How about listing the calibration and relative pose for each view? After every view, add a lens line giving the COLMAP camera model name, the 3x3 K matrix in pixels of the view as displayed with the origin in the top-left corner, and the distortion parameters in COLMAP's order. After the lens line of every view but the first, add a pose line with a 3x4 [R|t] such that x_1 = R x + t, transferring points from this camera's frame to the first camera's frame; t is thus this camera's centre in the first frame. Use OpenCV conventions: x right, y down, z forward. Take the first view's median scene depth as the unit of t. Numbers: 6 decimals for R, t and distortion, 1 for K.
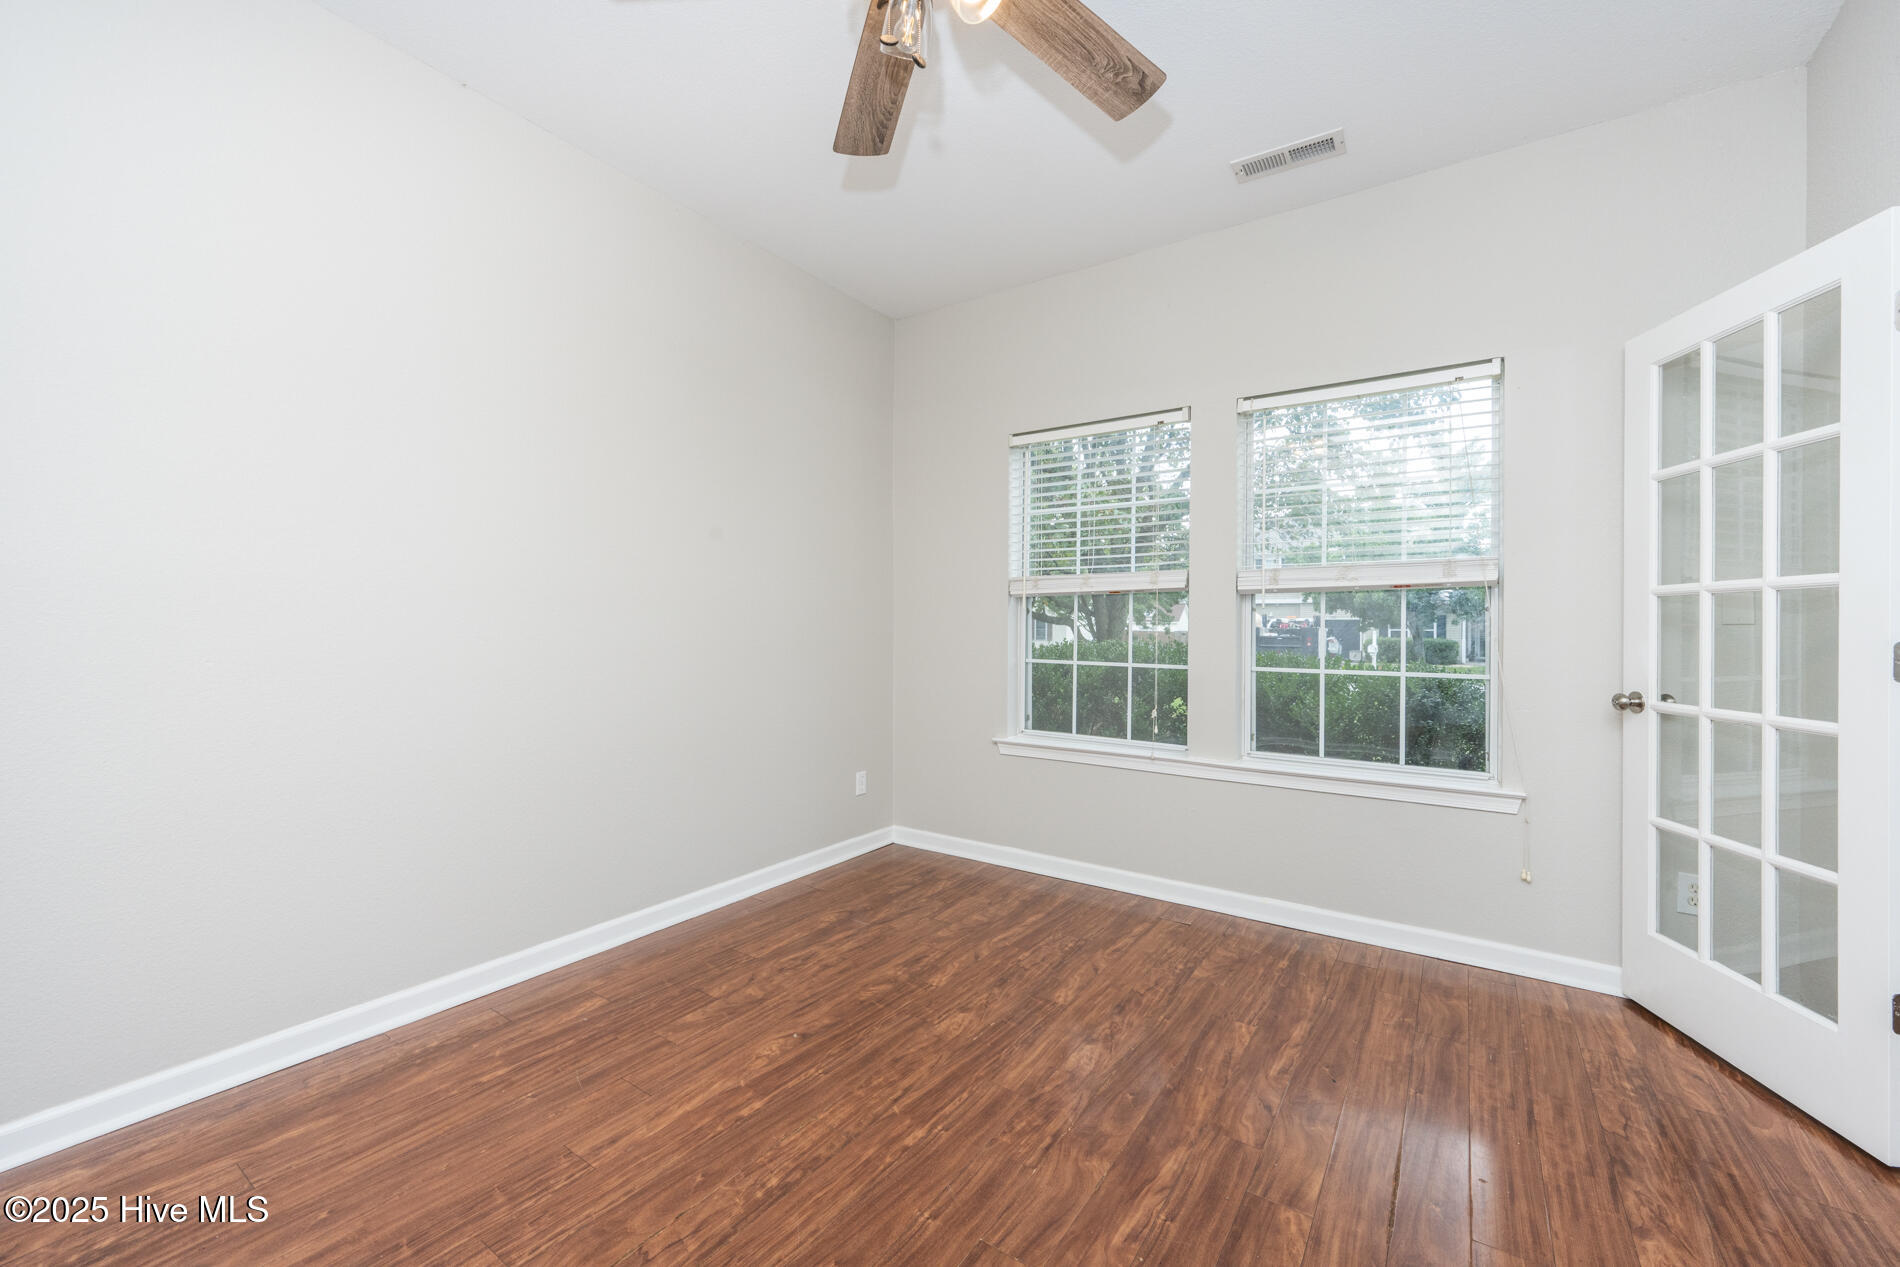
lens RADIAL K [[755.9, 0, 945.5], [0, 755.9, 626.0], [0, 0, 1]] dist [-0.001334, 0.000226]
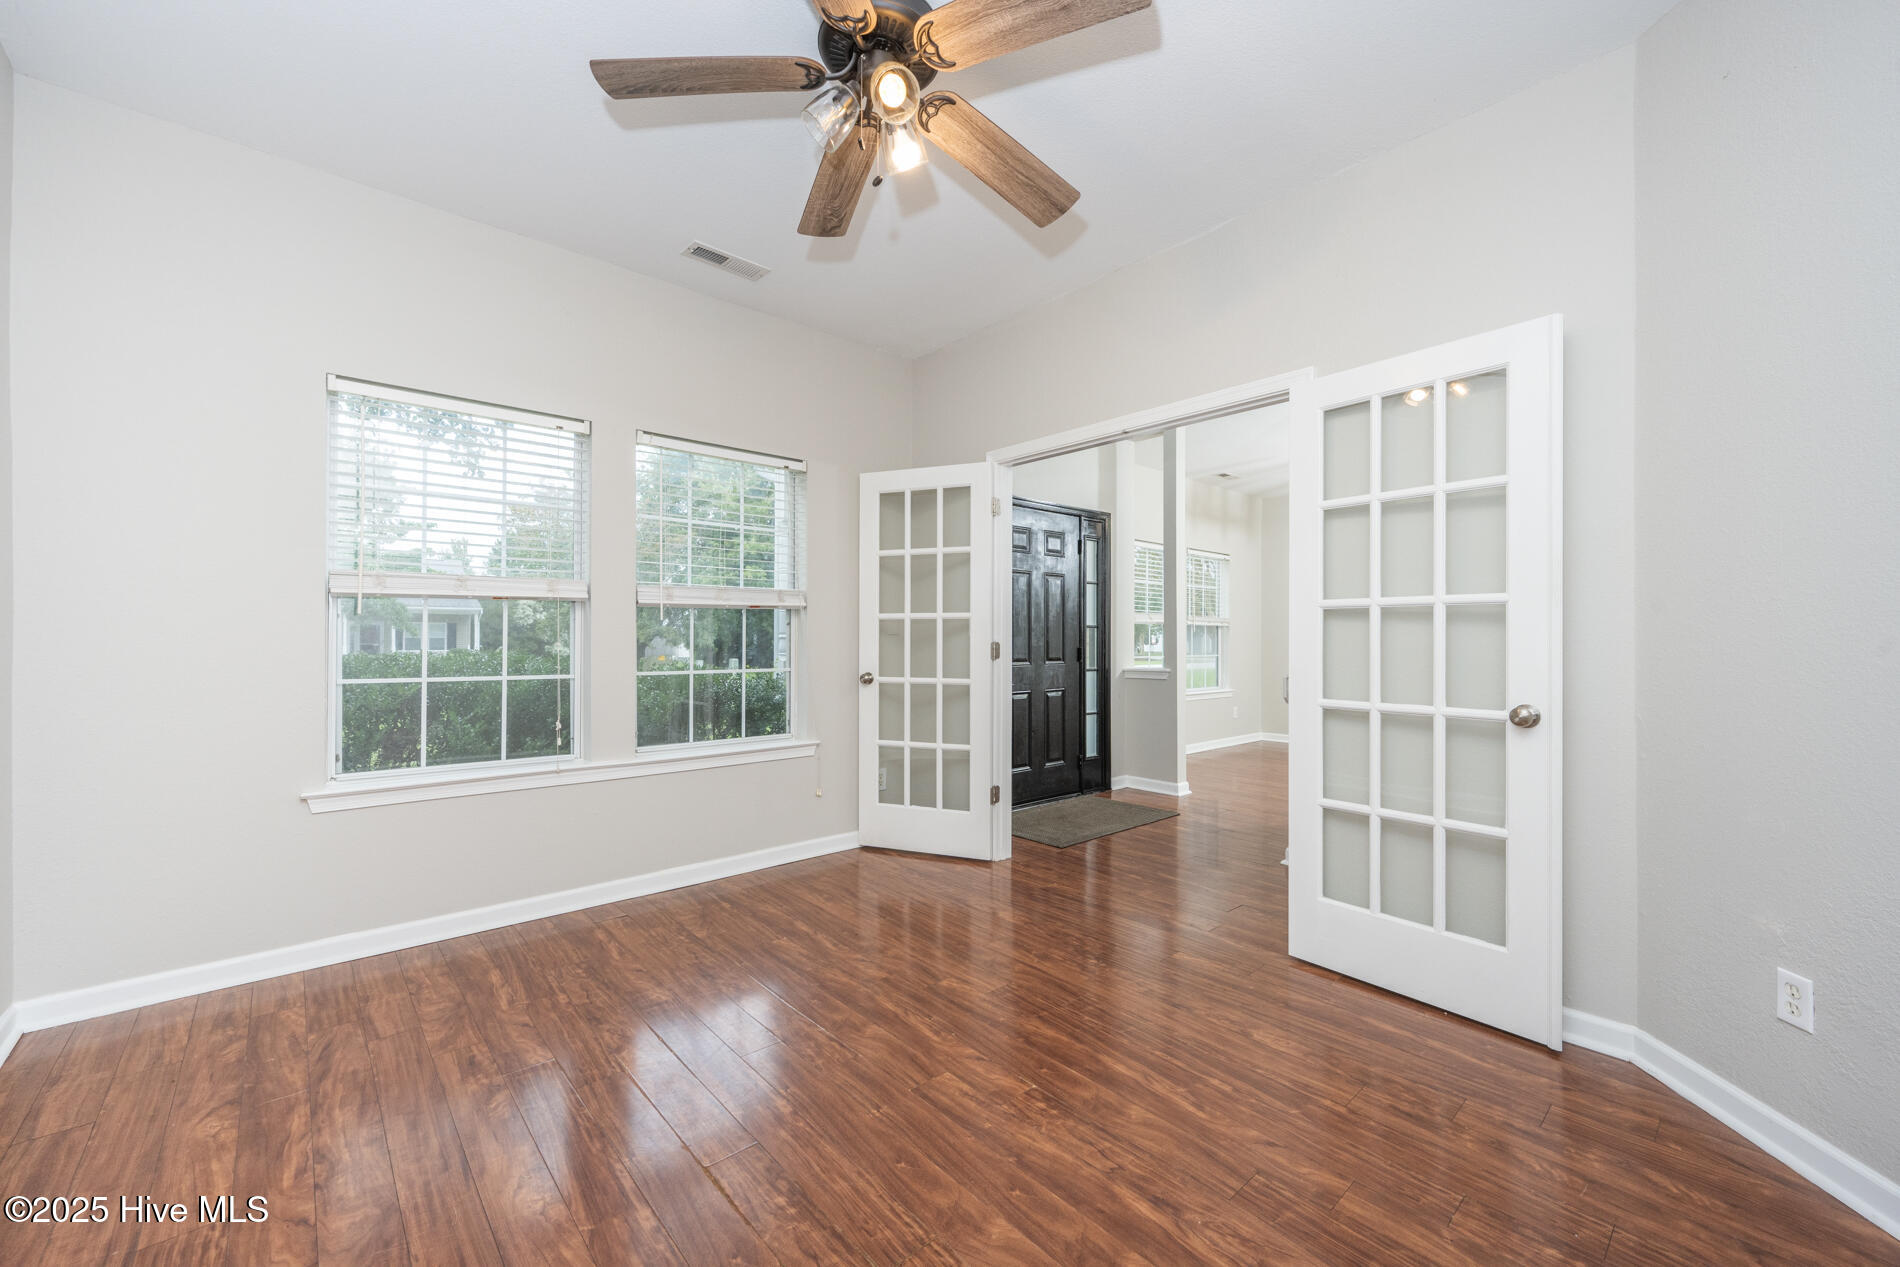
lens RADIAL K [[755.9, 0, 954.5], [0, 755.9, 641.1], [0, 0, 1]] dist [-0.001334, 0.000226]
pose [[0.221665, 0.000842, 0.975123, -0.667872], [0.003664, 0.999992, -0.001696, 0.013556], [-0.975116, 0.003949, 0.221660, 0.341299]]
